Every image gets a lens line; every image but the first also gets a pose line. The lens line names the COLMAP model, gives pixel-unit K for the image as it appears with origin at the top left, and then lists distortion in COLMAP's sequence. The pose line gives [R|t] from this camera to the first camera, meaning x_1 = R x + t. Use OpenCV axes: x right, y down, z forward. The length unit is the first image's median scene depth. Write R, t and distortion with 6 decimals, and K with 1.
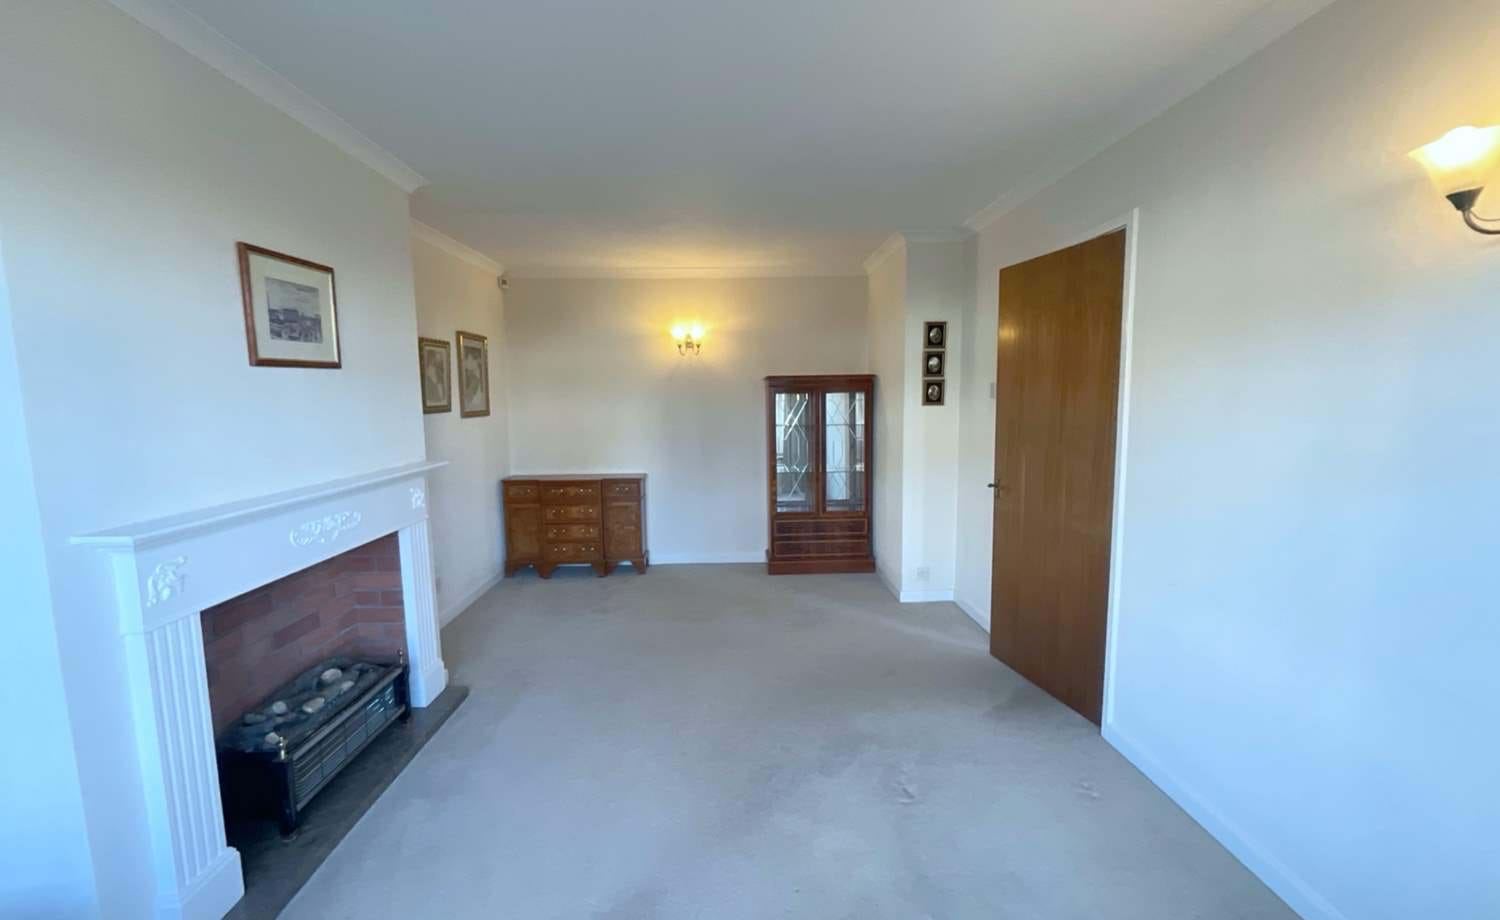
lens RADIAL K [[609.9, 0, 751.2], [0, 609.9, 461.4], [0, 0, 1]] dist [-0.001104, 0.000521]
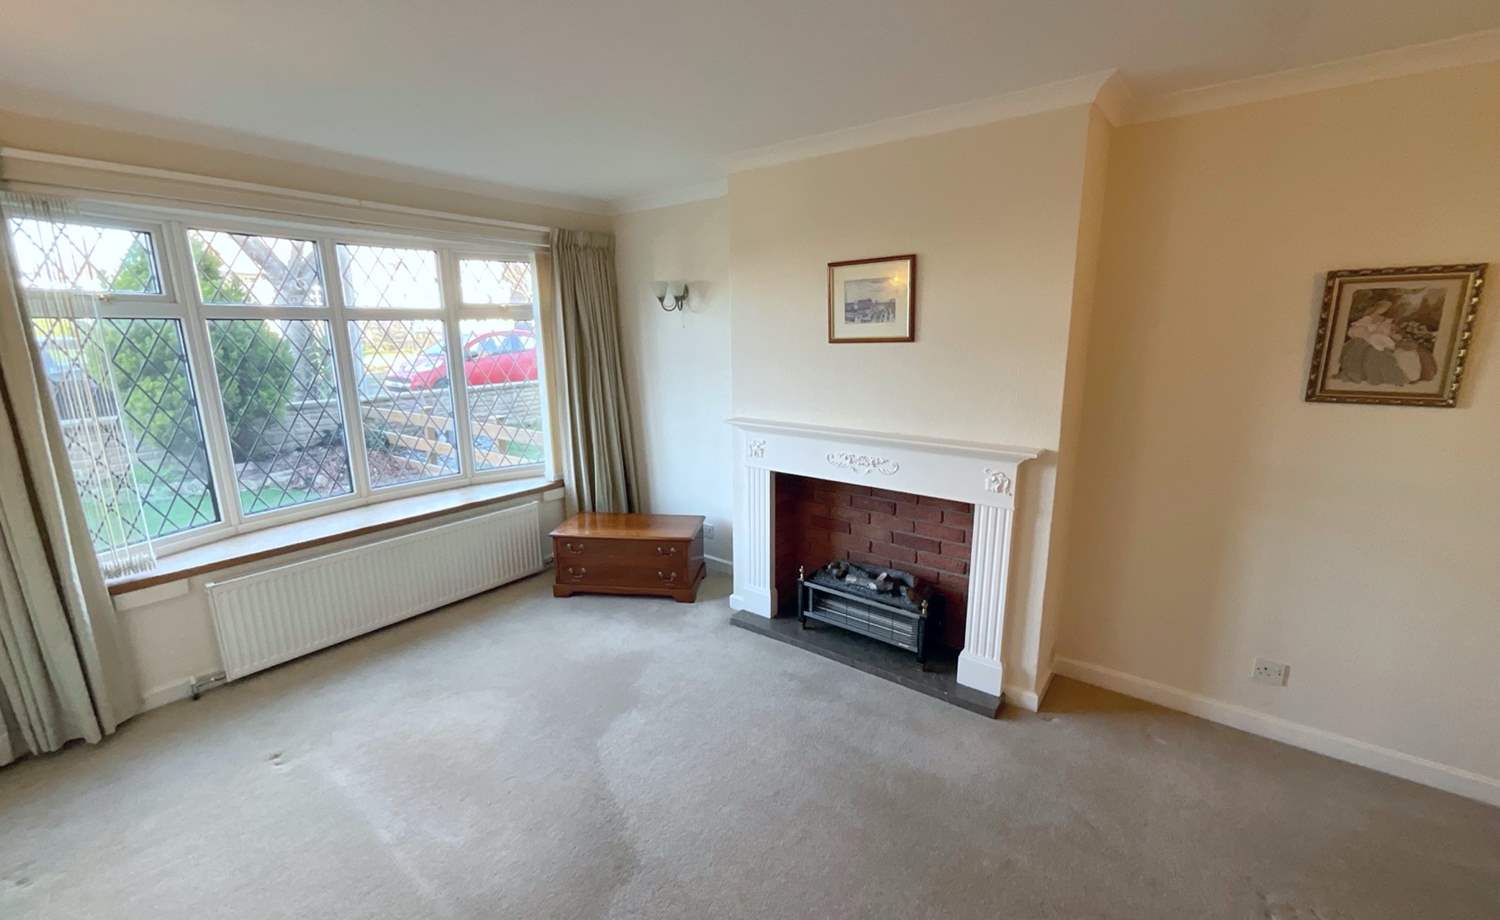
lens RADIAL K [[607.8, 0, 750.0], [0, 607.8, 460.0], [0, 0, 1]] dist [-0.001042, 0.000246]
pose [[-0.634257, 0.185618, -0.750509, 0.275798], [-0.067067, 0.953881, 0.292596, -0.162472], [0.770208, 0.235915, -0.592557, 0.953288]]
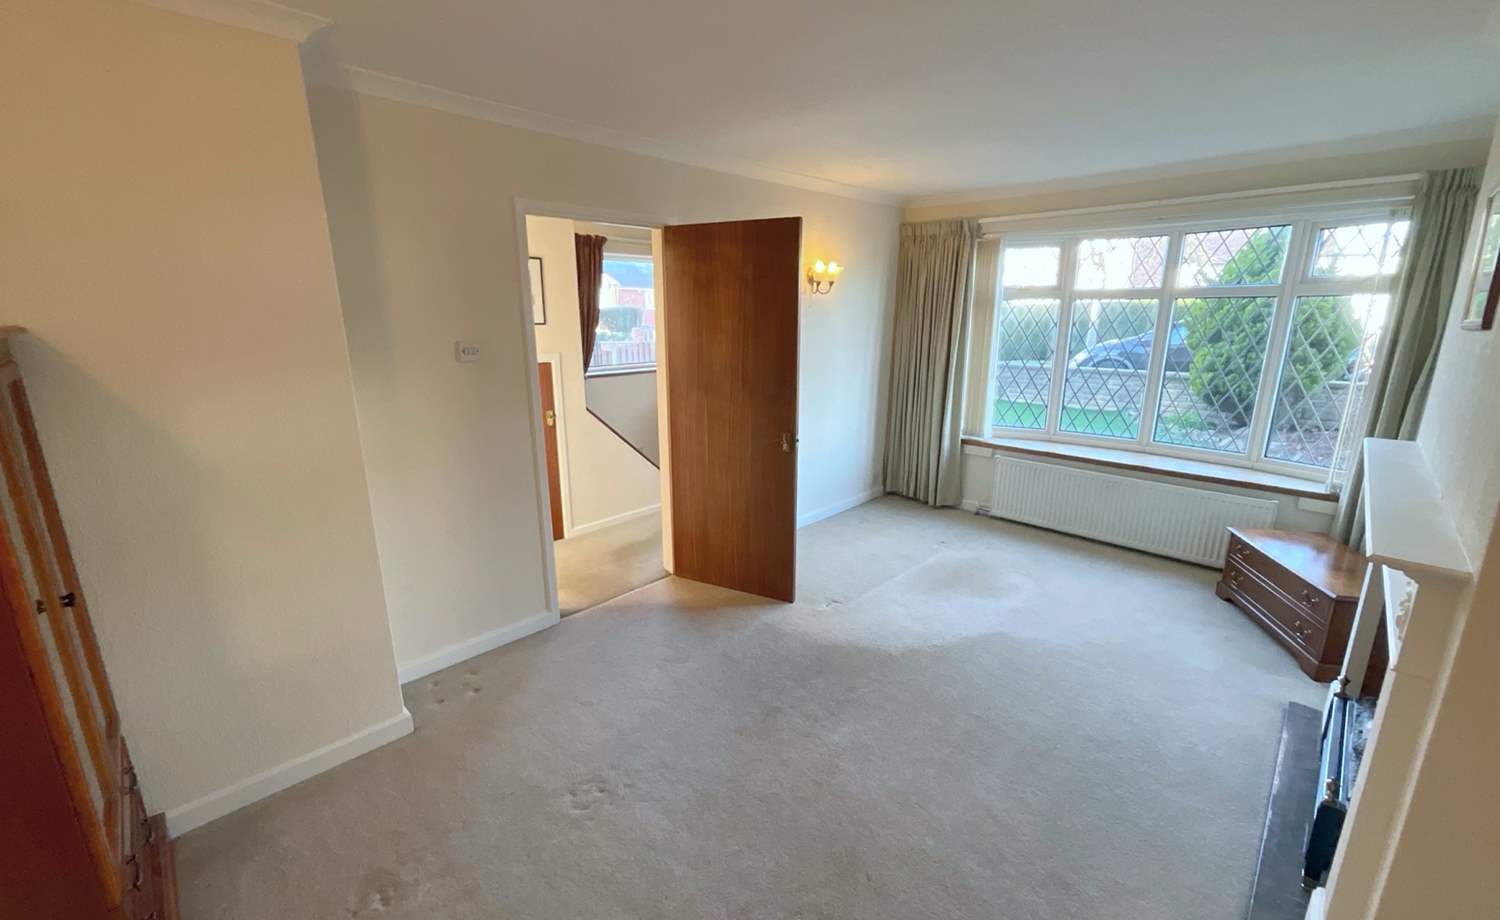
lens RADIAL K [[607.8, 0, 750.0], [0, 607.8, 460.0], [0, 0, 1]] dist [-0.001042, 0.000246]
pose [[-0.690032, -0.155599, 0.706856, -0.396222], [0.091444, 0.950050, 0.298400, -0.174901], [-0.717979, 0.270543, -0.641336, 1.240039]]
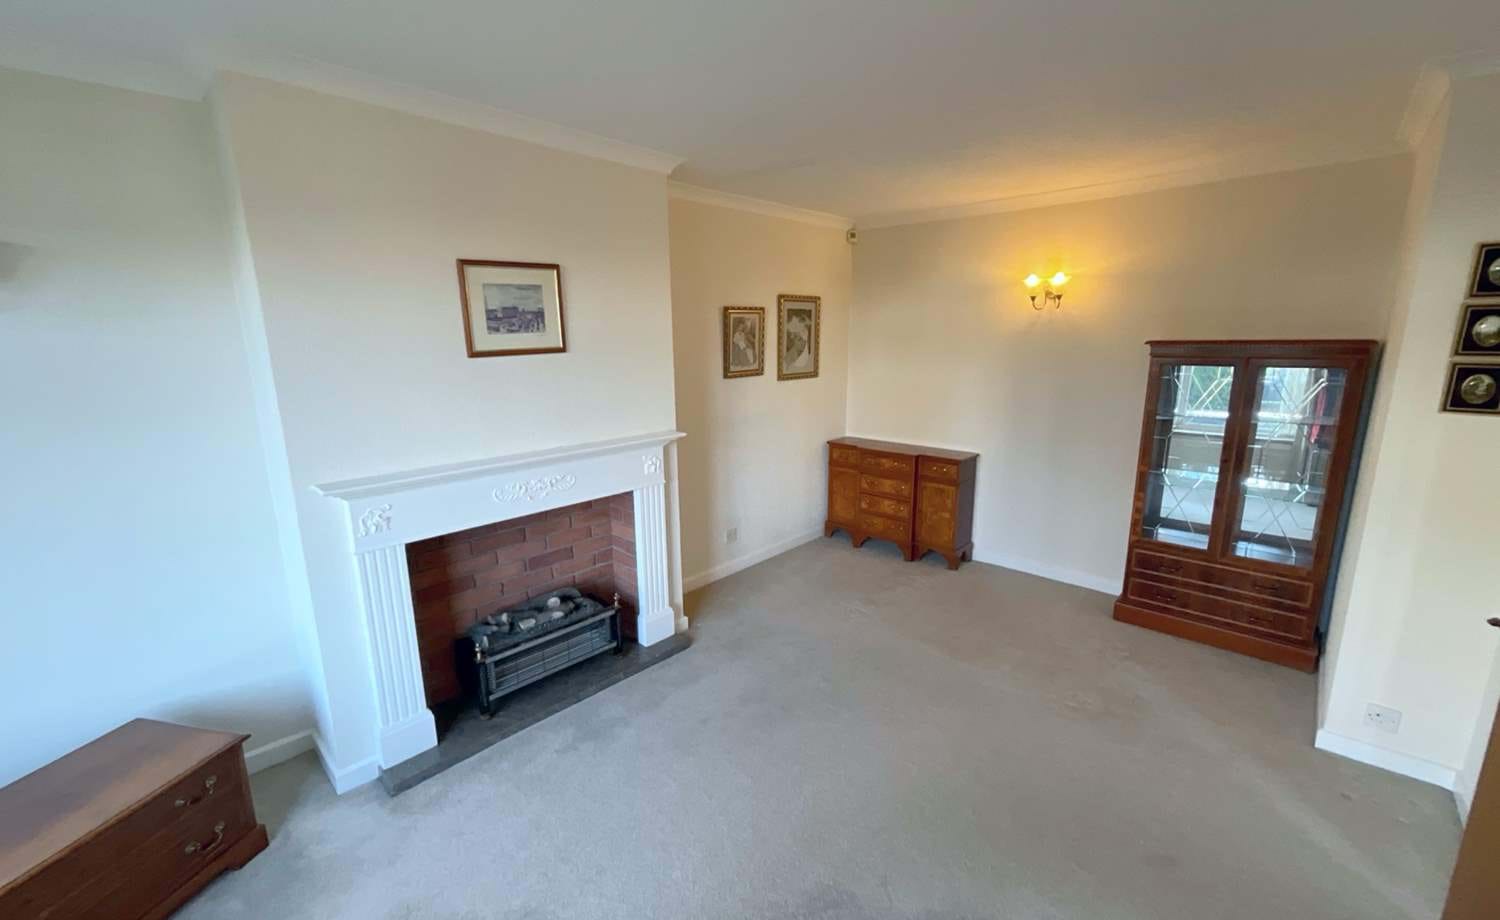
lens RADIAL K [[607.8, 0, 750.0], [0, 607.8, 460.0], [0, 0, 1]] dist [-0.001042, 0.000246]
pose [[0.709622, 0.151003, -0.688212, 0.255553], [-0.078618, 0.987634, 0.135637, -0.085347], [0.700183, -0.042145, 0.712718, 0.261662]]
